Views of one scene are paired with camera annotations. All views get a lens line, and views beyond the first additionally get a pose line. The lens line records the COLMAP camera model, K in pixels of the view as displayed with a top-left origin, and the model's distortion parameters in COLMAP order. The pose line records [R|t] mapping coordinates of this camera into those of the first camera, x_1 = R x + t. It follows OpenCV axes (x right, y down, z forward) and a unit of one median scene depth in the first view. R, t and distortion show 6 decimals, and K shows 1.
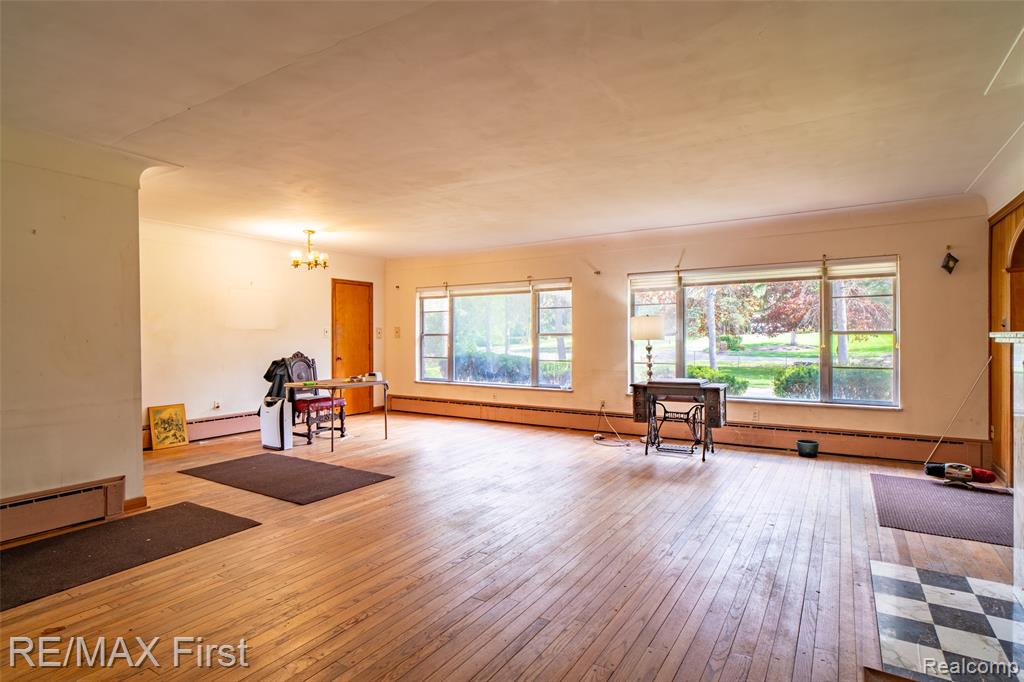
lens RADIAL K [[529.2, 0, 530.6], [0, 529.2, 336.3], [0, 0, 1]] dist [-0.005555, -0.003140]
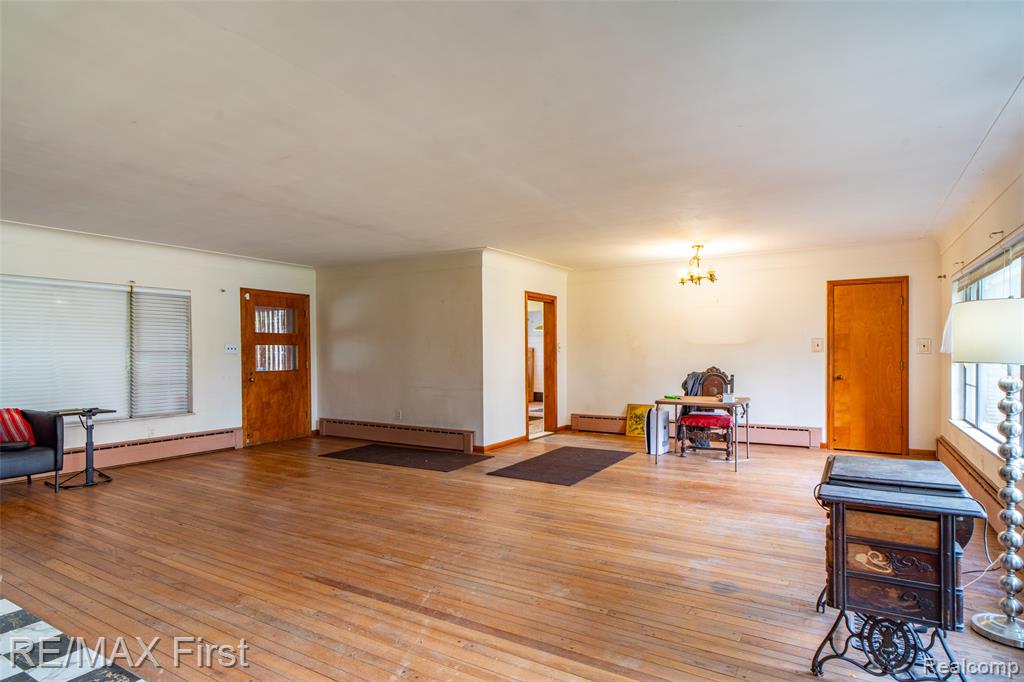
lens RADIAL K [[529.2, 0, 506.4], [0, 529.2, 350.9], [0, 0, 1]] dist [-0.005555, -0.003140]
pose [[0.007208, 0.001152, -0.999973, 0.588600], [0.004089, 0.999991, 0.001182, -0.003736], [0.999966, -0.004097, 0.007203, 0.639679]]
